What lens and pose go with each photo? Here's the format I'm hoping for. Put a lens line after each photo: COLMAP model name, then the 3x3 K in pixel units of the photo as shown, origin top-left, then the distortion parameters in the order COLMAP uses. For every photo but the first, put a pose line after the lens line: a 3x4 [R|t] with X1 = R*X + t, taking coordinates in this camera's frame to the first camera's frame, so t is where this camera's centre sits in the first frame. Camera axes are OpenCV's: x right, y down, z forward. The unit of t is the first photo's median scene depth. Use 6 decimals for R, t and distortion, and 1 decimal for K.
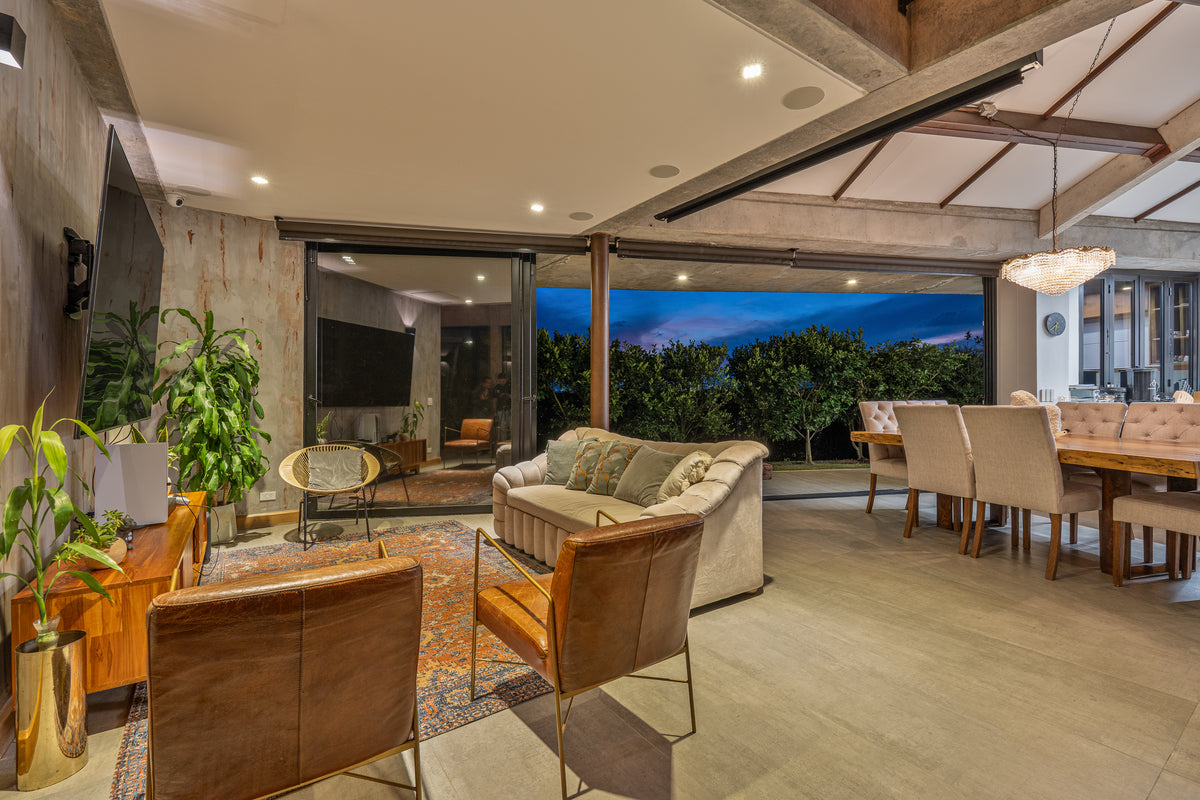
lens RADIAL K [[519.8, 0, 608.6], [0, 519.8, 395.6], [0, 0, 1]] dist [-0.004184, -0.000936]
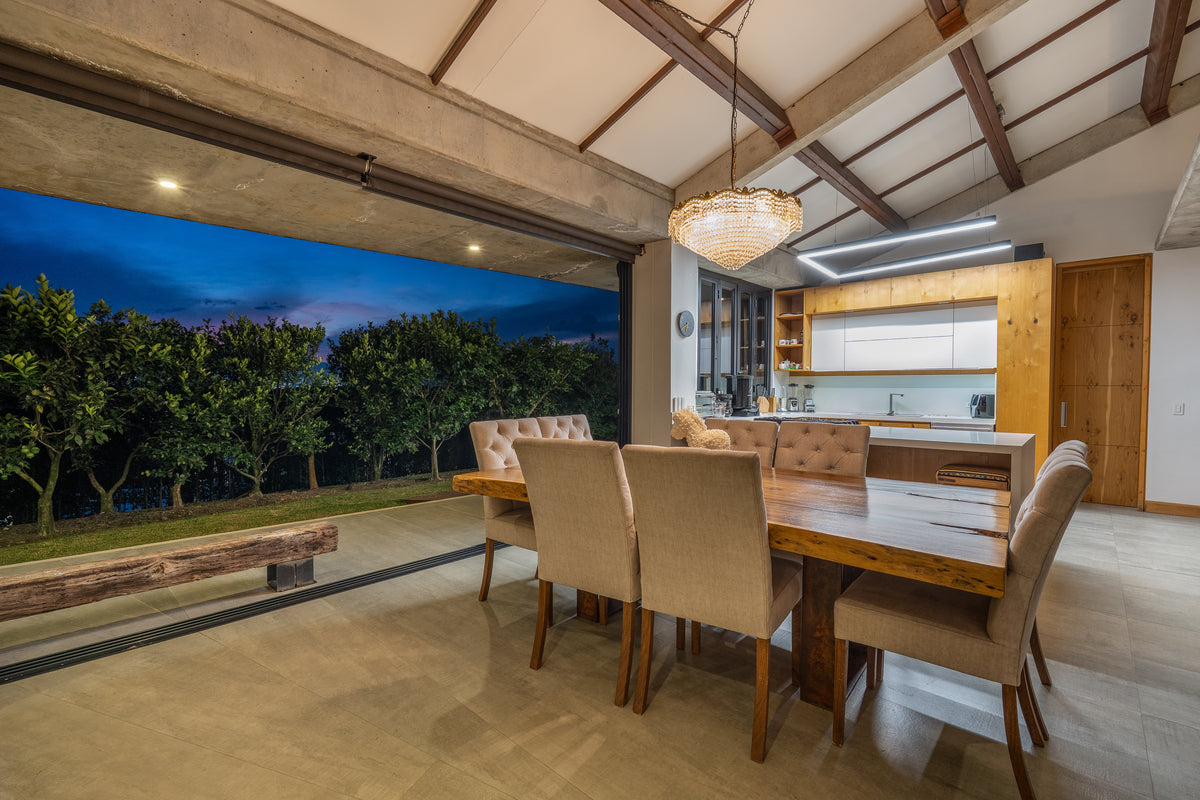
lens RADIAL K [[519.8, 0, 599.2], [0, 519.8, 396.9], [0, 0, 1]] dist [-0.004184, -0.000936]
pose [[0.806500, -0.003389, 0.591224, 0.189325], [-0.005696, 0.999893, 0.013502, -0.021023], [-0.591206, -0.014257, 0.806395, 0.321953]]
